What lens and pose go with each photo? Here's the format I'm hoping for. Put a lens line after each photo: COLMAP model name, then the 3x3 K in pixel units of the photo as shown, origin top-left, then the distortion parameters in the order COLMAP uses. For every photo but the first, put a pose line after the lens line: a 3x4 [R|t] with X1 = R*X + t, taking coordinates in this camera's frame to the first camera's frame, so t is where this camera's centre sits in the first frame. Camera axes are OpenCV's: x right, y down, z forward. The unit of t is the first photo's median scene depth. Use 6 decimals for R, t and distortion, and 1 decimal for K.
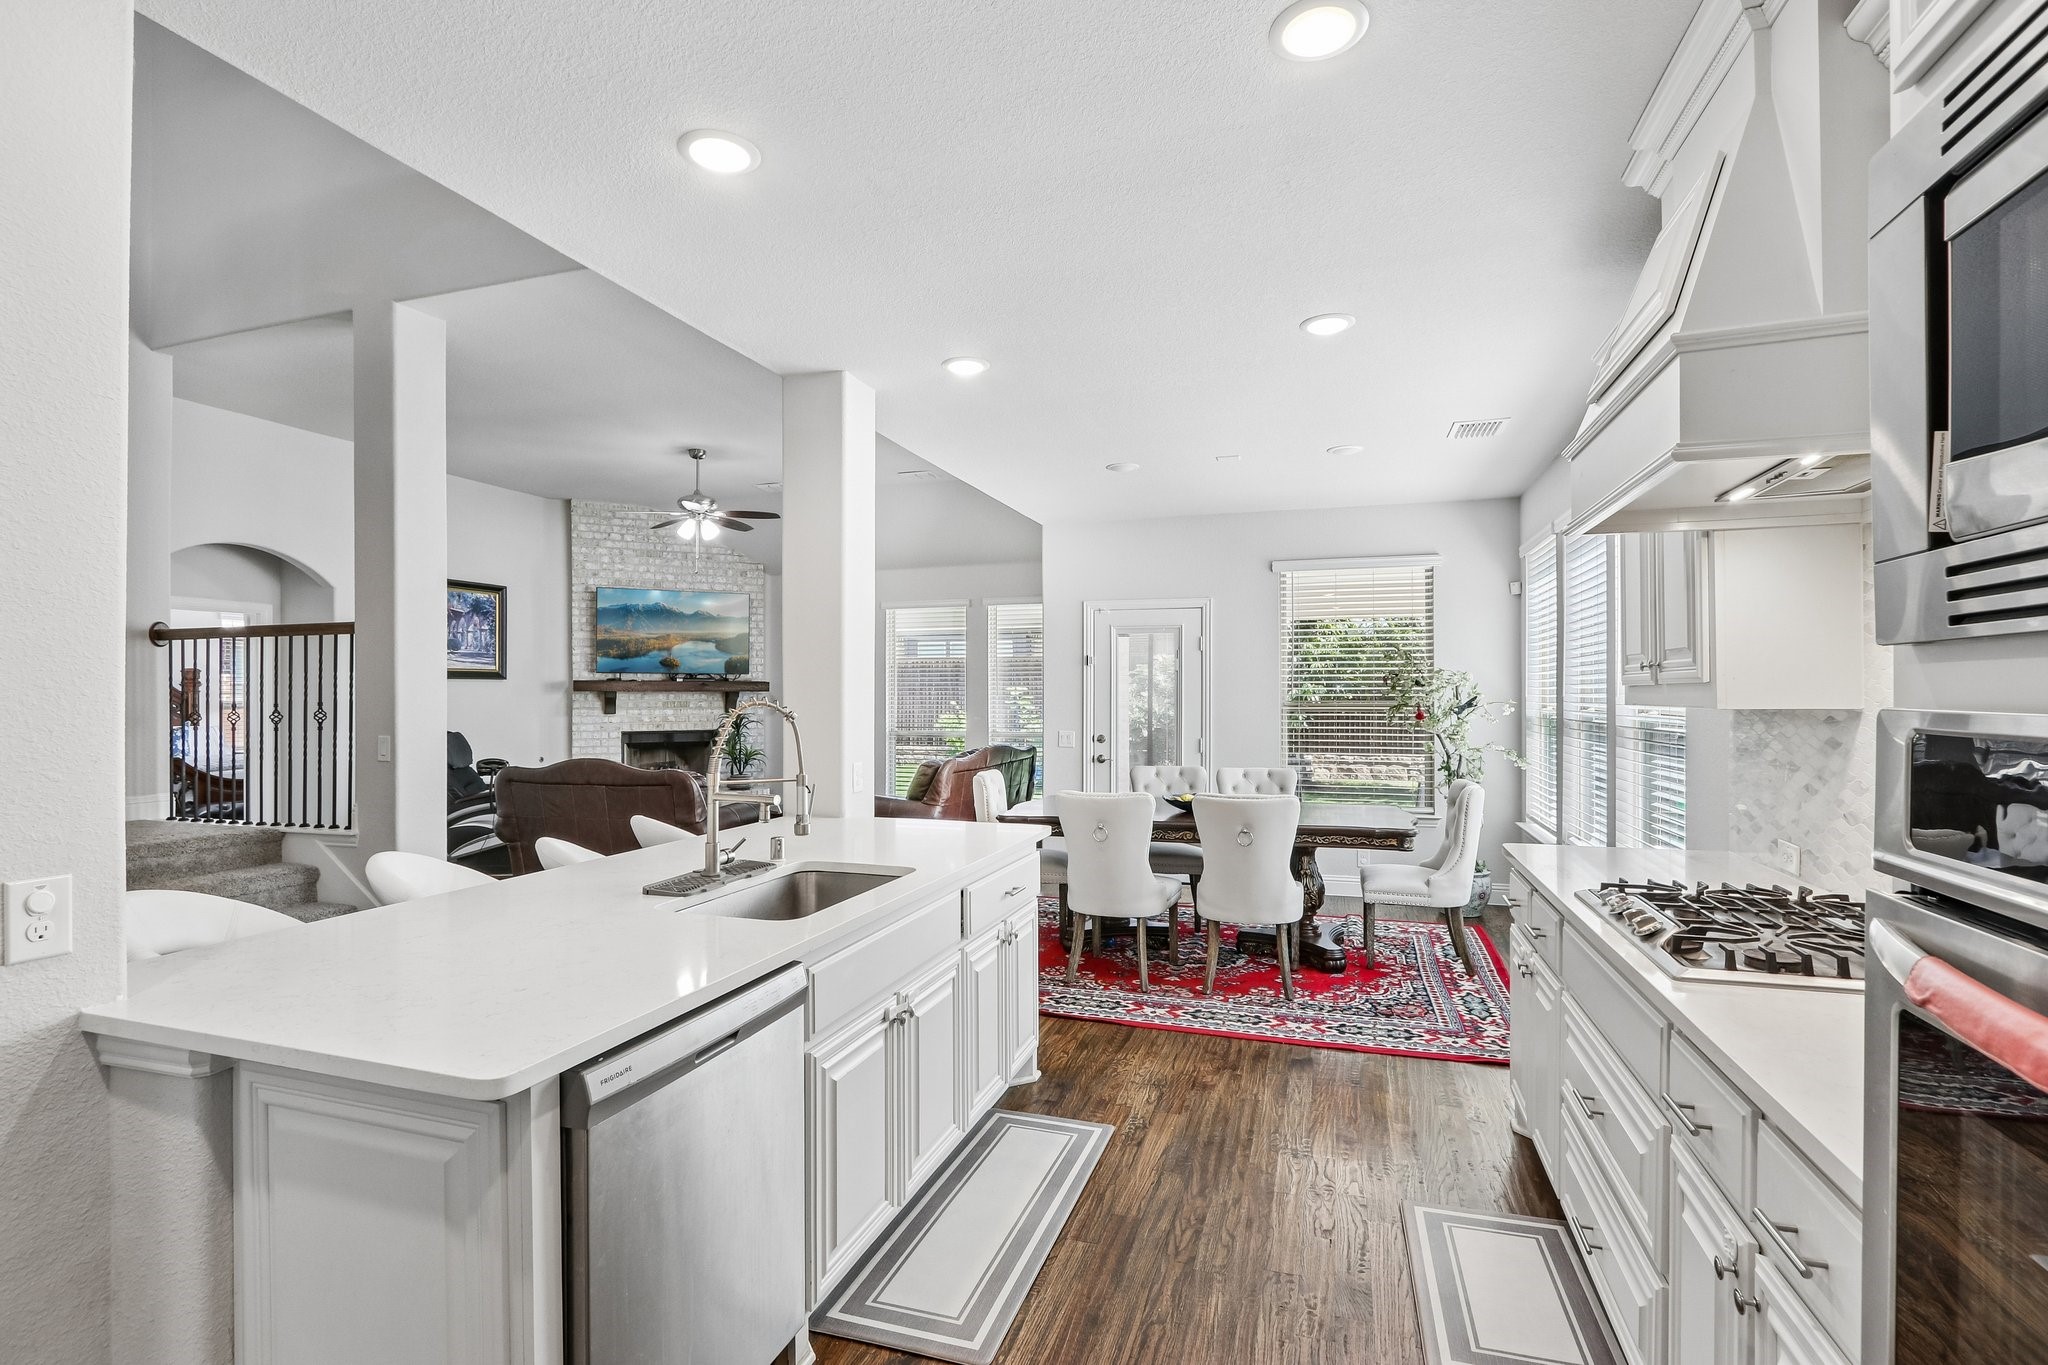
lens RADIAL K [[948.9, 0, 1026.8], [0, 948.9, 689.8], [0, 0, 1]] dist [-0.016277, 0.000327]
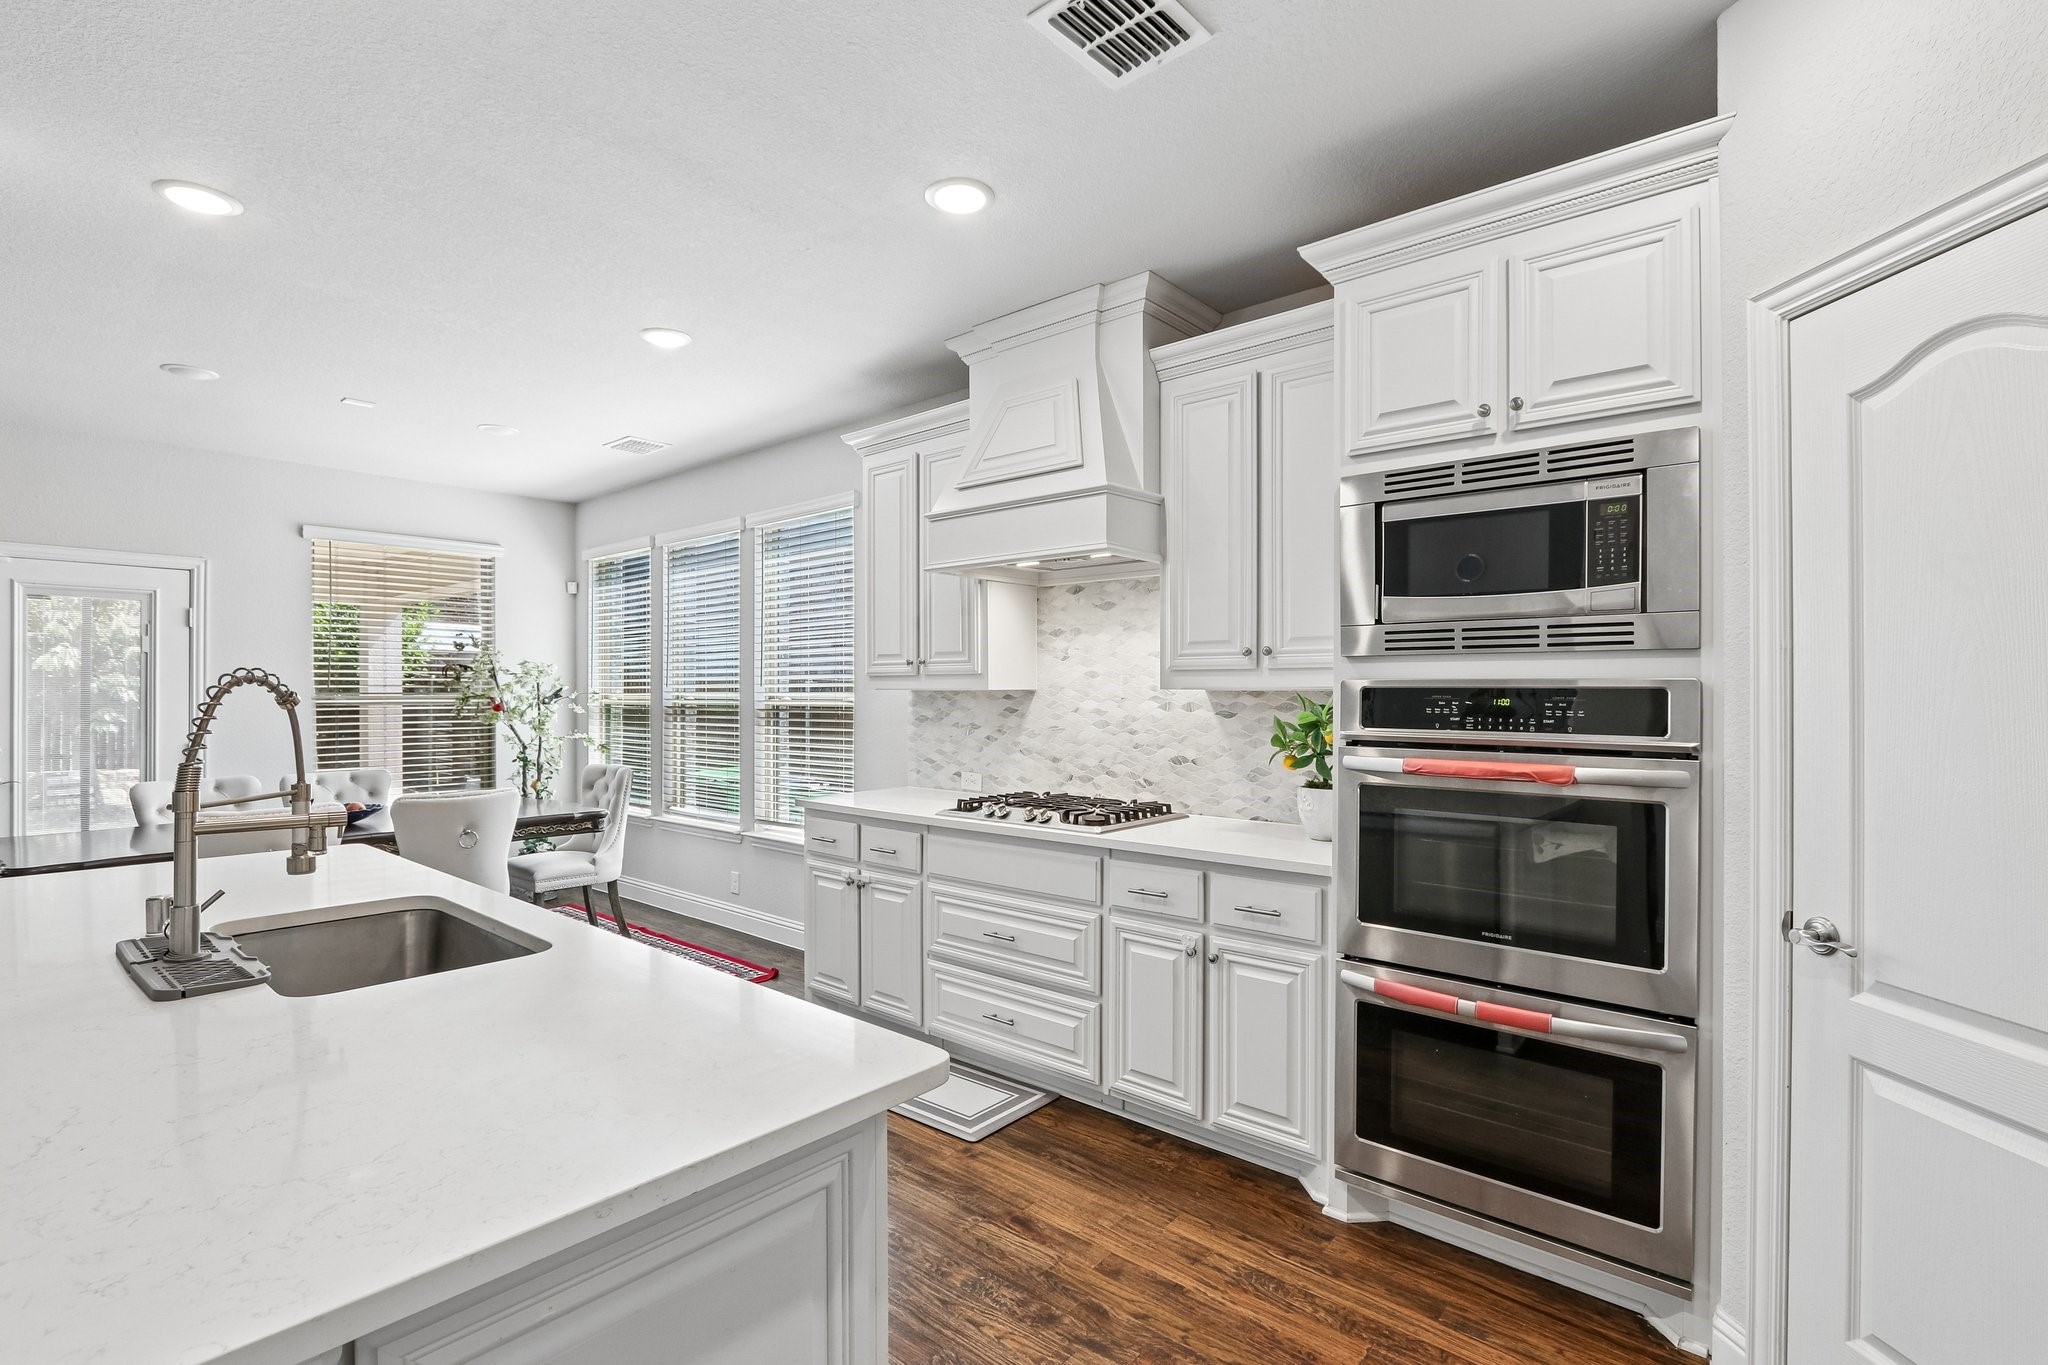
lens RADIAL K [[948.9, 0, 1026.8], [0, 948.9, 689.8], [0, 0, 1]] dist [-0.016277, 0.000327]
pose [[0.384058, 0.002908, 0.923305, -0.187843], [-0.003934, 0.999991, -0.001513, 0.005403], [-0.923301, -0.003052, 0.384066, 0.074351]]
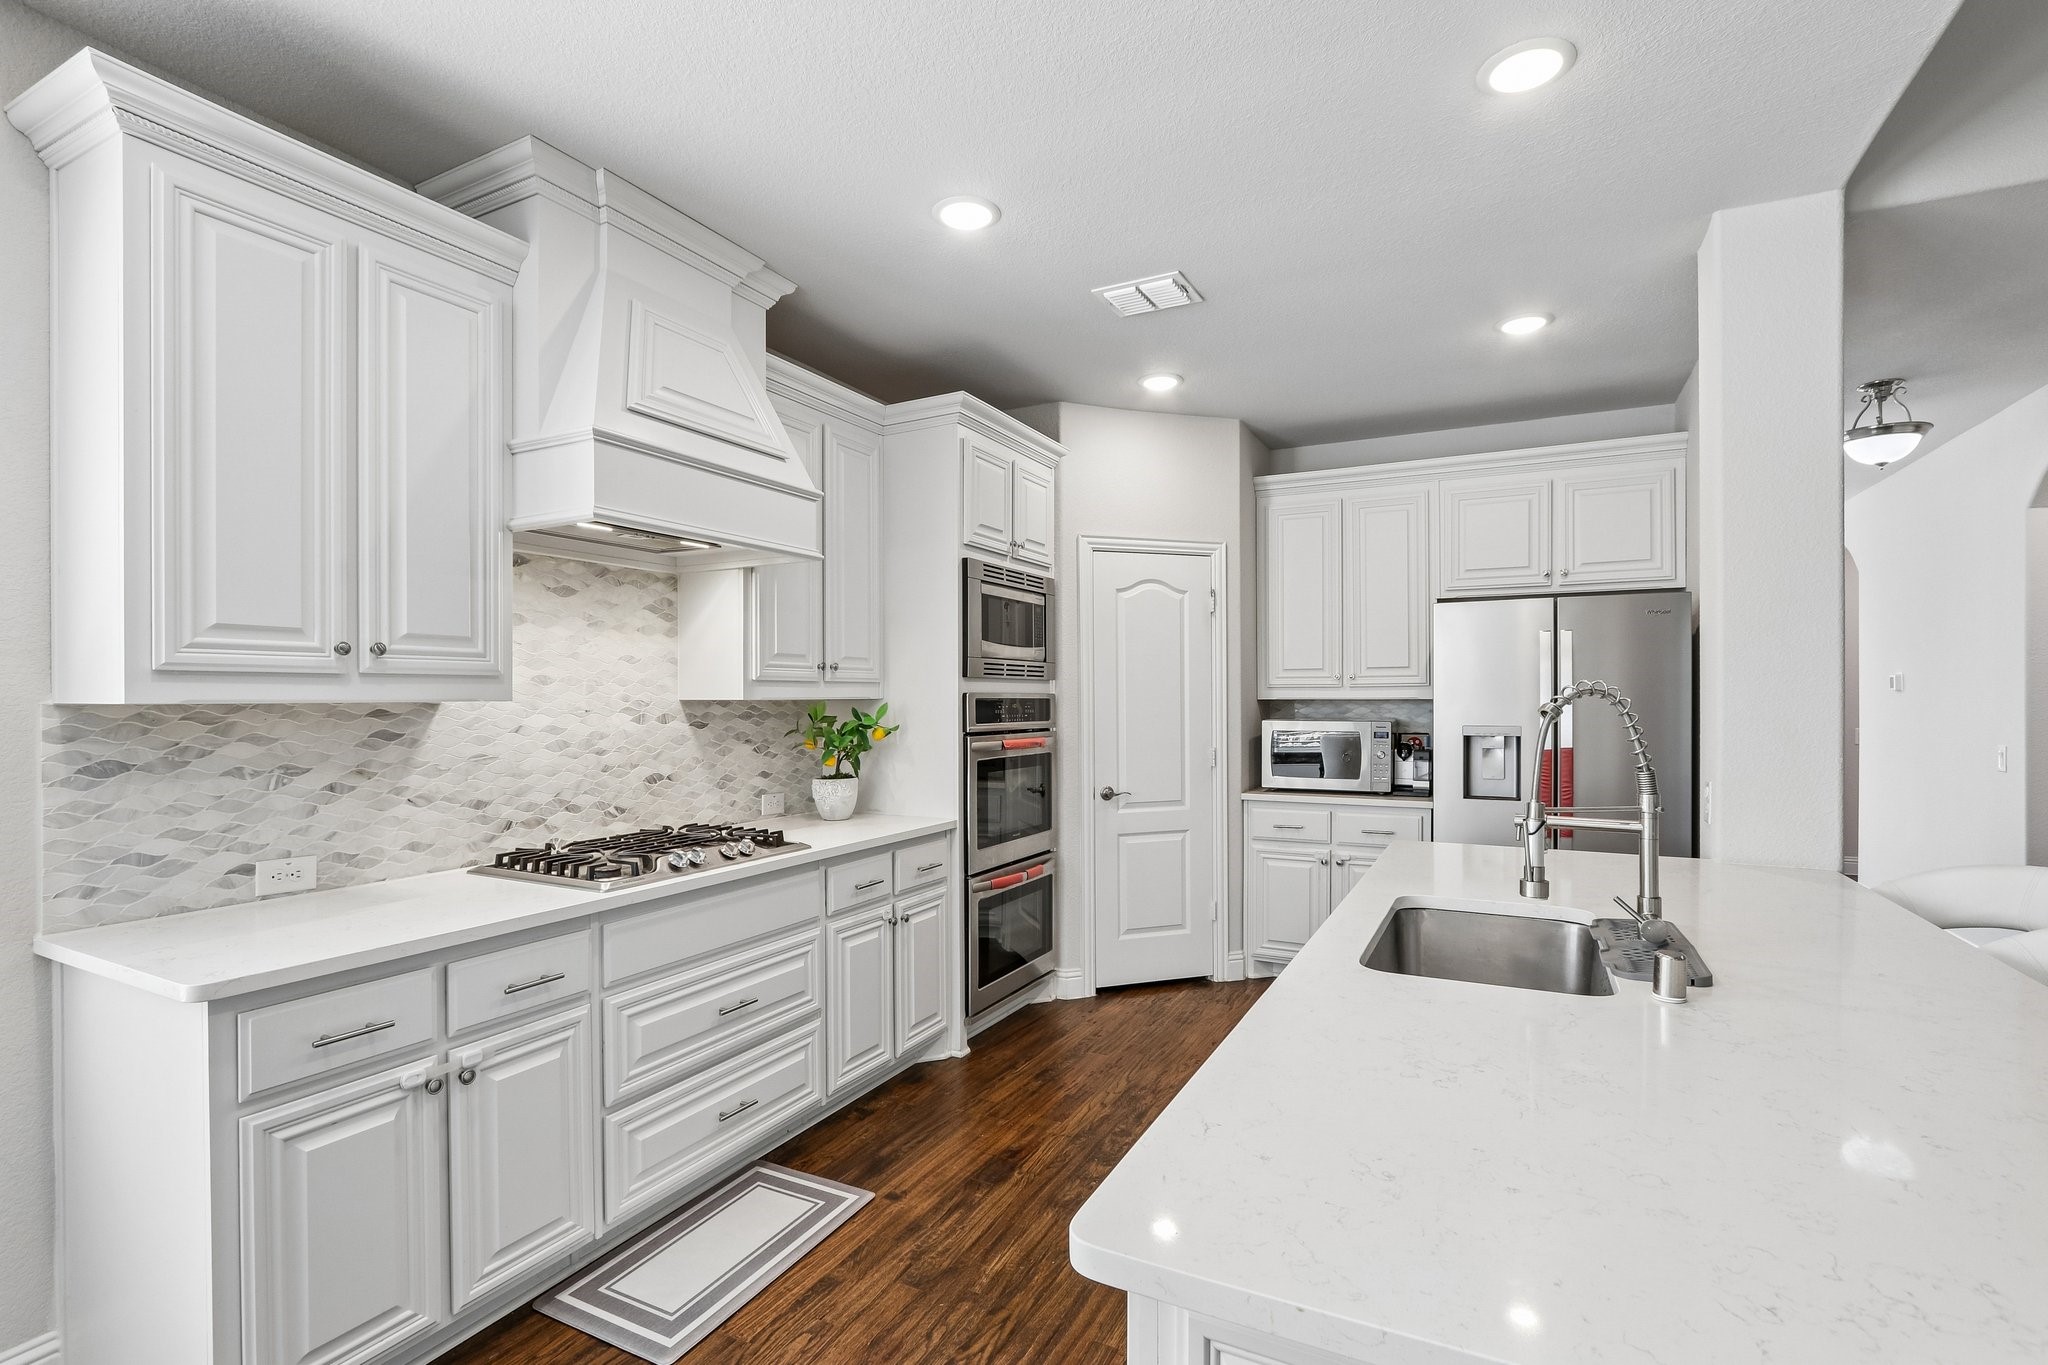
lens RADIAL K [[941.9, 0, 1025.5], [0, 941.9, 698.9], [0, 0, 1]] dist [-0.015971, -0.000062]
pose [[-0.986224, 0.003338, 0.165379, -0.001301], [0.003266, 0.999994, -0.000710, 0.004875], [-0.165381, -0.000161, -0.986230, 0.474946]]
